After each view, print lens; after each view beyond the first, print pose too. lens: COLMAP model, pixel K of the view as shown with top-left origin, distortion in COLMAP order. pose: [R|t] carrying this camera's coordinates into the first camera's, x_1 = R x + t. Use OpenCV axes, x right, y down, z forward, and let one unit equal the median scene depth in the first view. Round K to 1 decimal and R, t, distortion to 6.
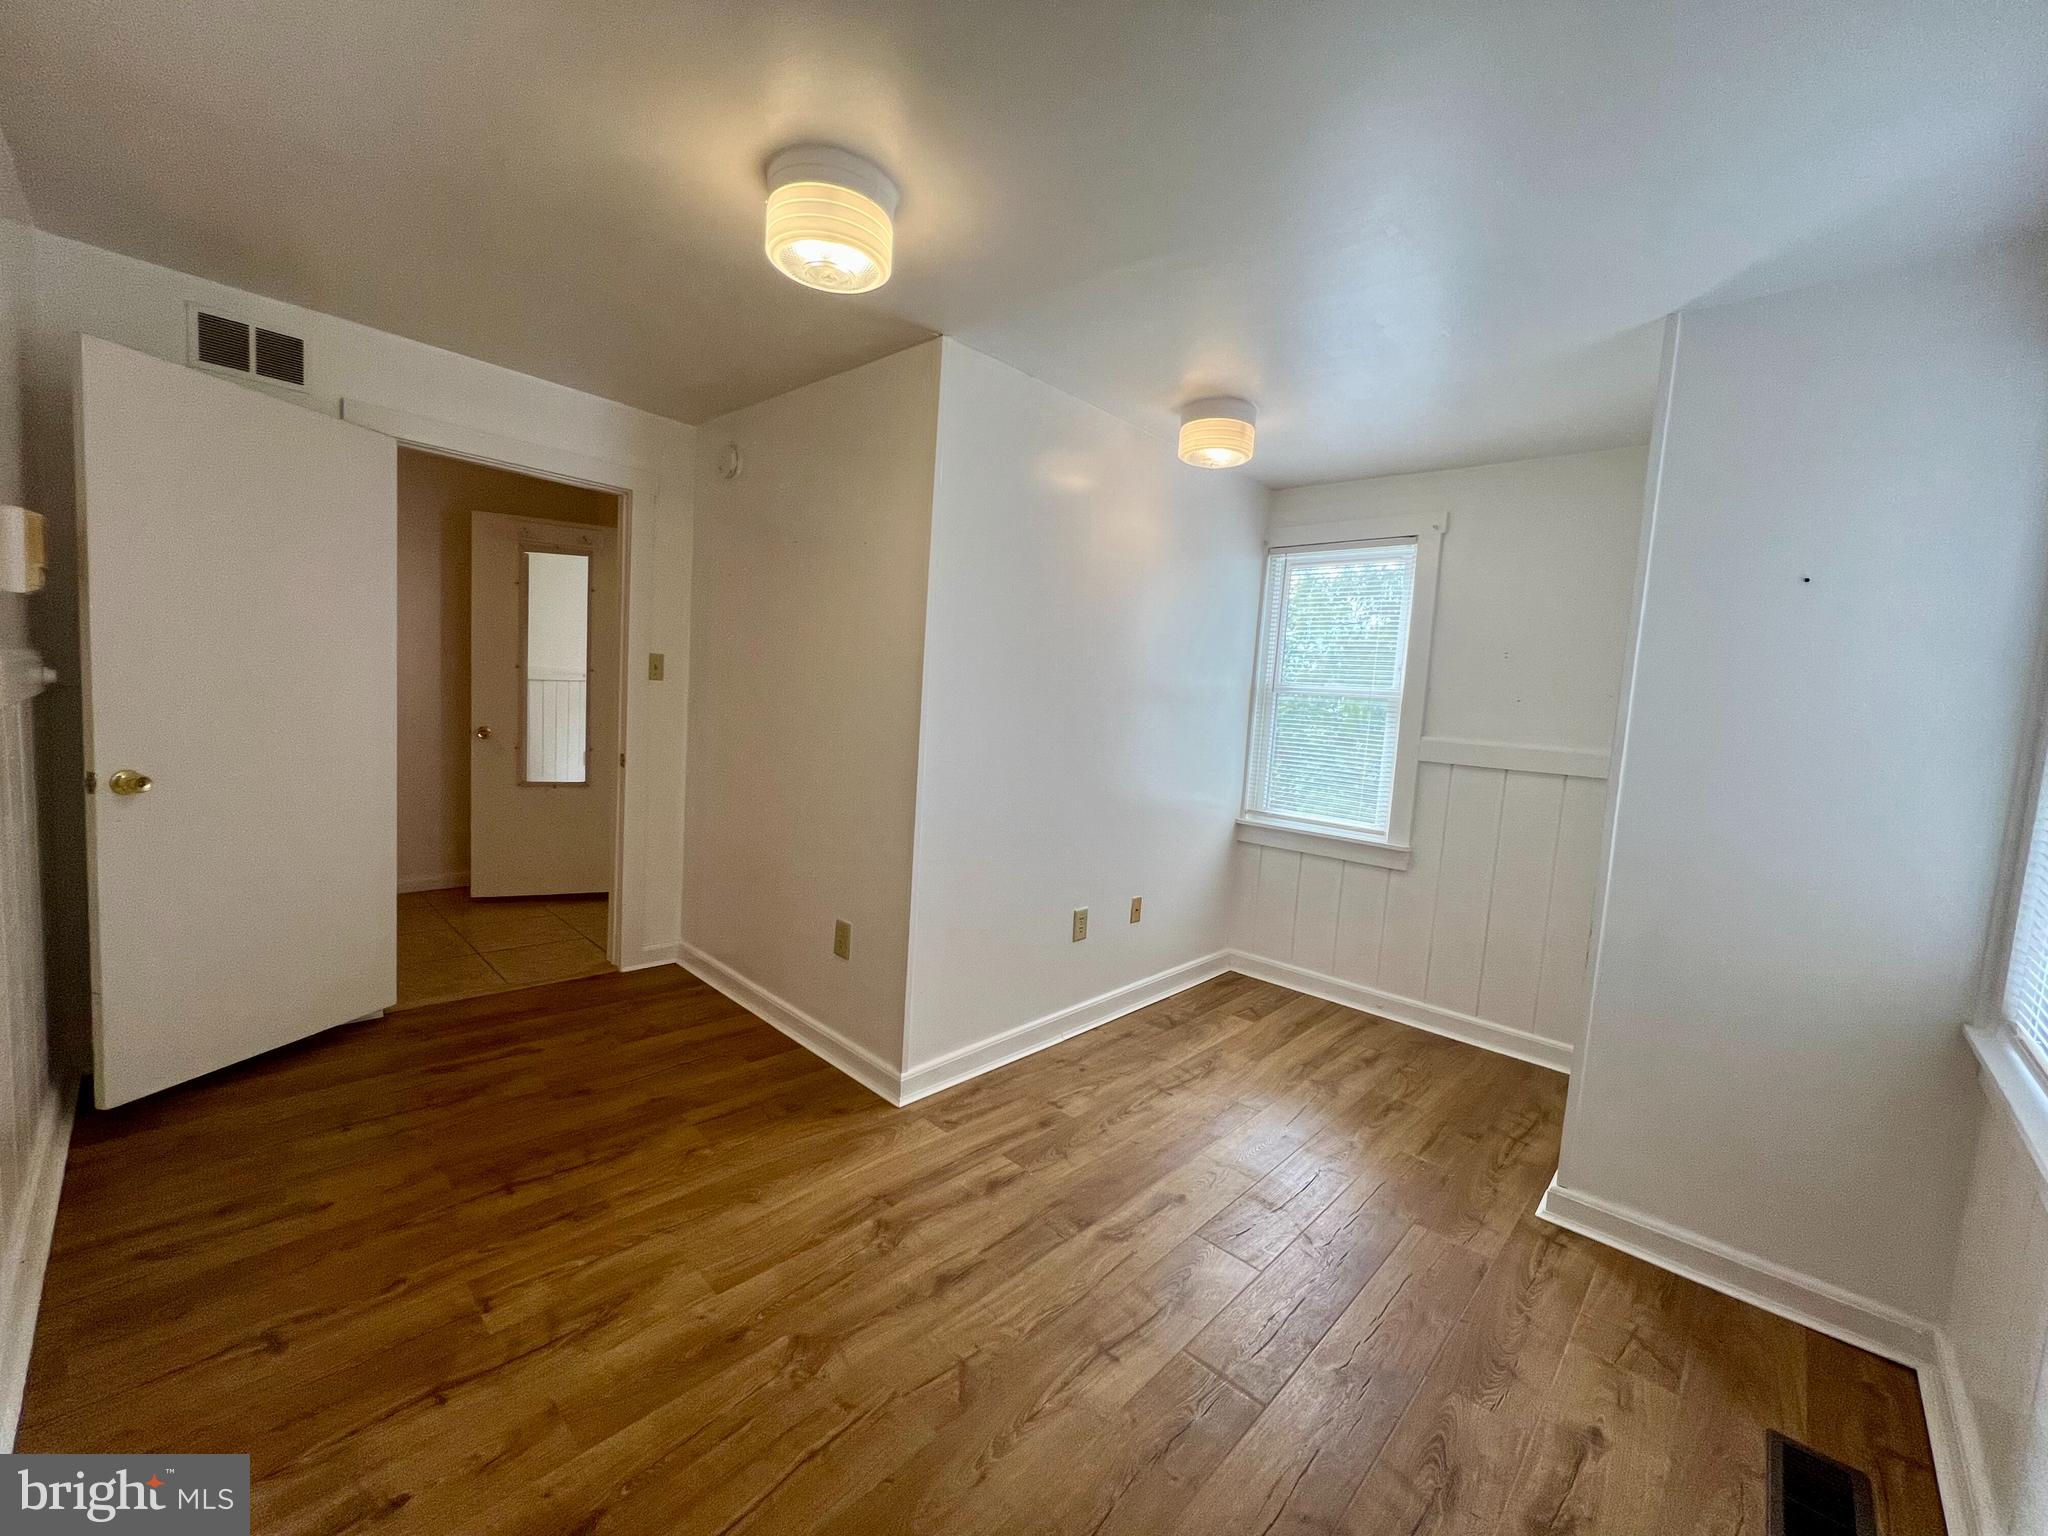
lens RADIAL K [[814.1, 0, 1024.0], [0, 814.1, 768.0], [0, 0, 1]] dist [0.000387, 0.000040]
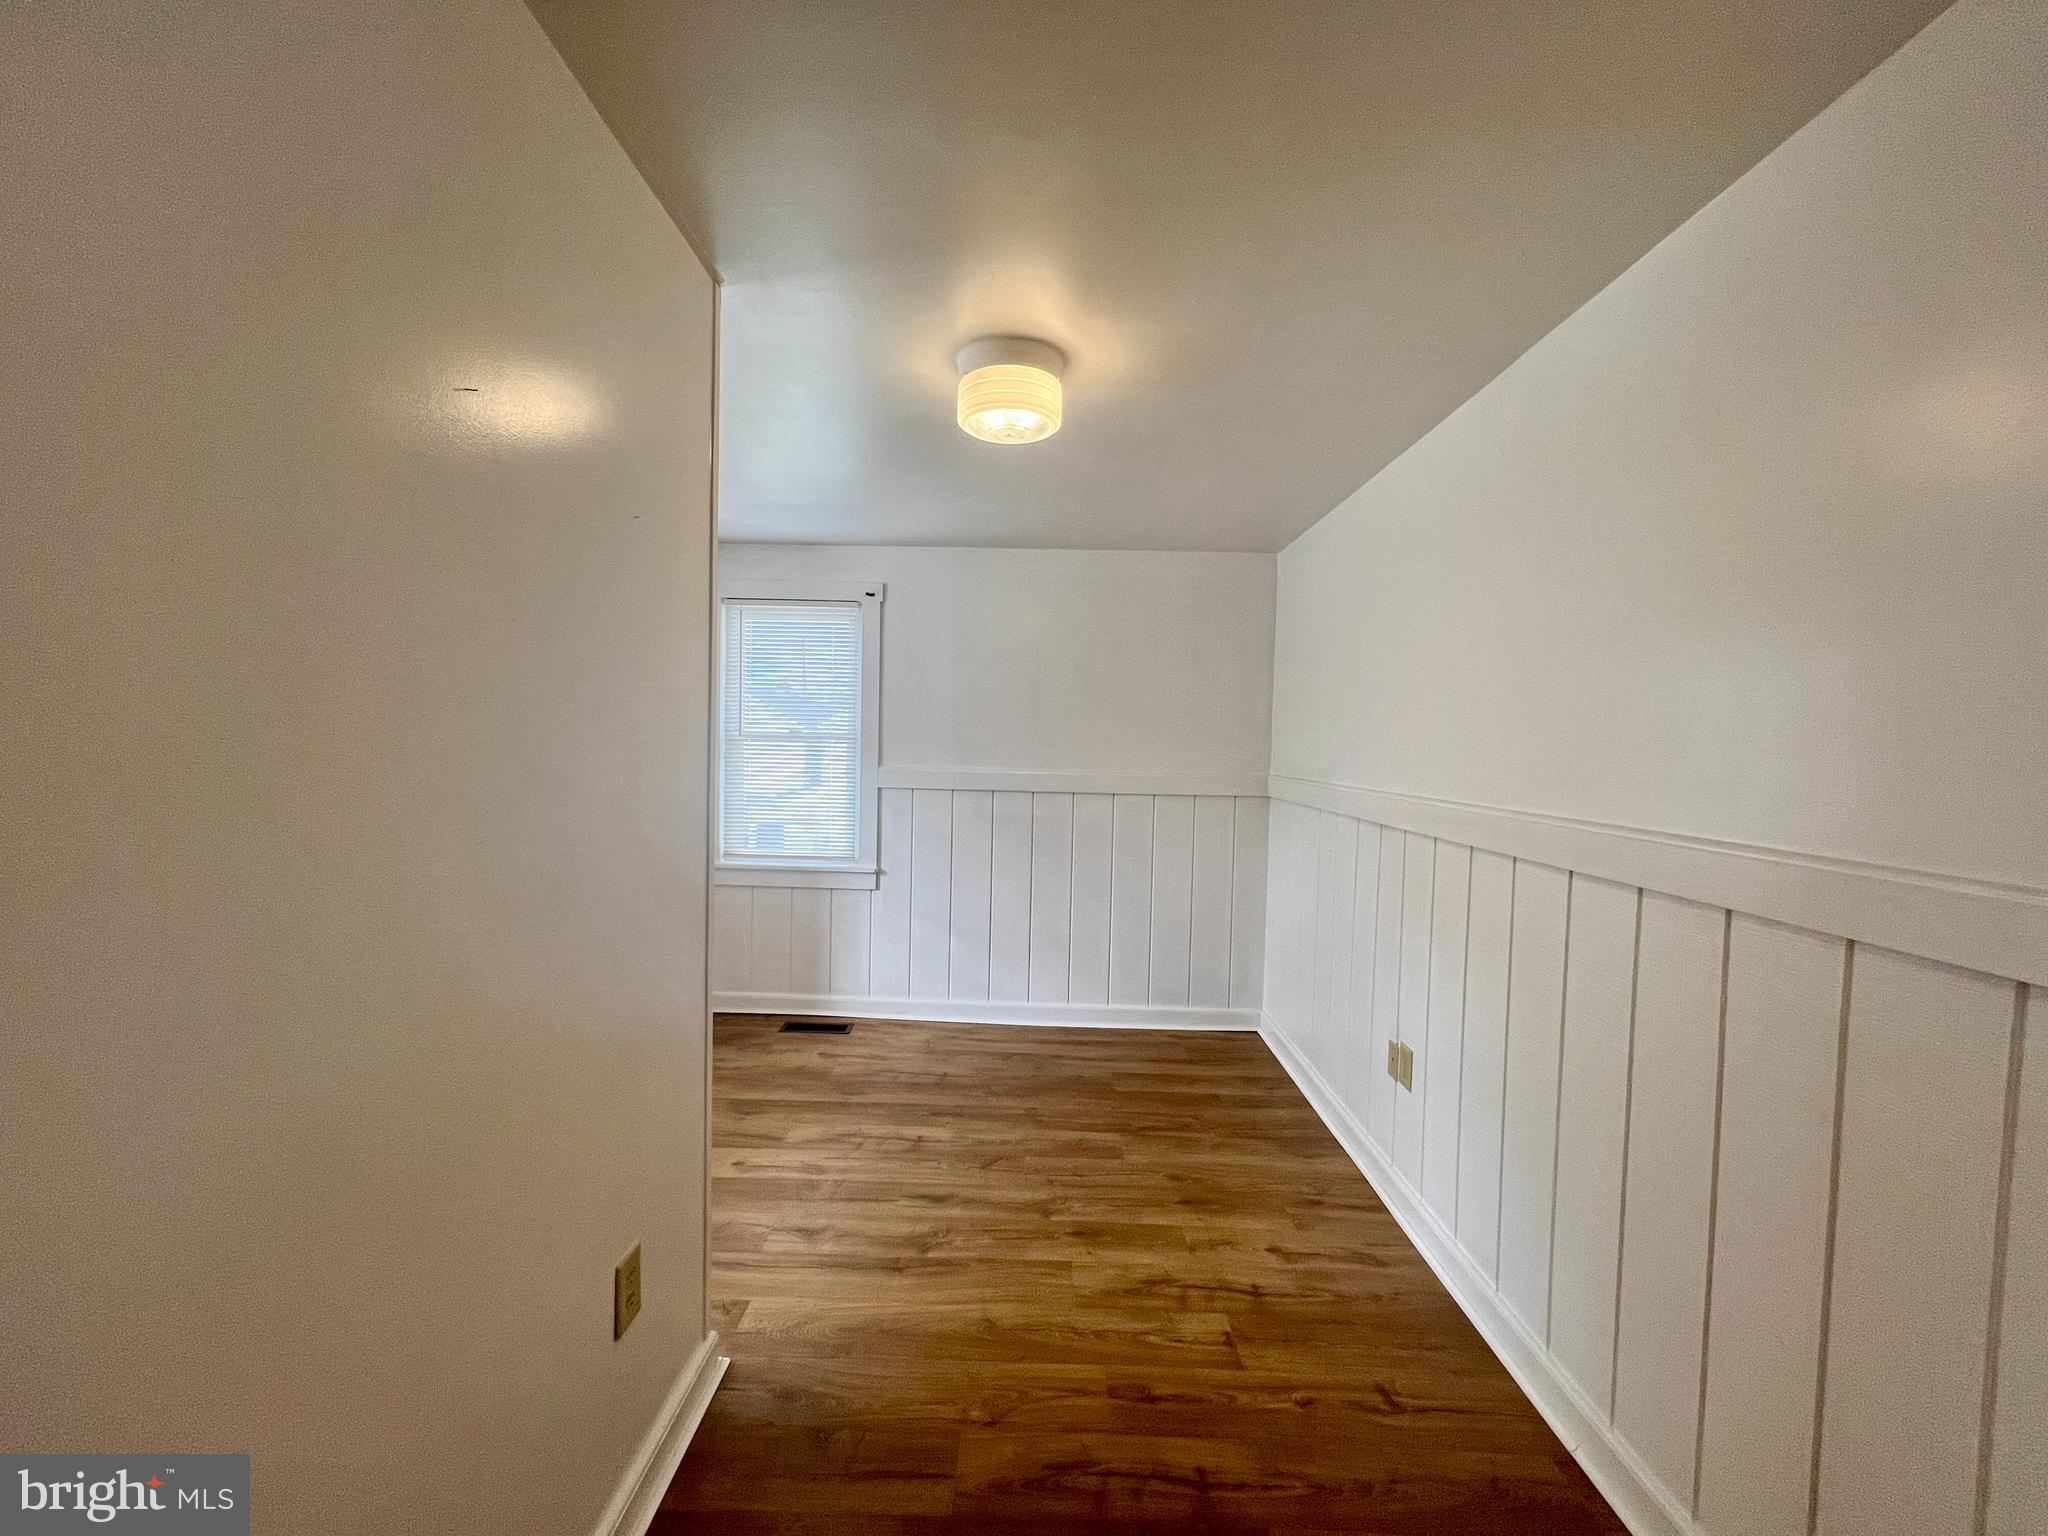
lens RADIAL K [[814.1, 0, 1024.0], [0, 814.1, 768.0], [0, 0, 1]] dist [0.000387, 0.000040]
pose [[-0.672507, -0.107861, 0.732189, -1.144512], [-0.006974, 0.990202, 0.139465, -0.282977], [-0.740058, 0.088685, -0.666670, 1.788013]]
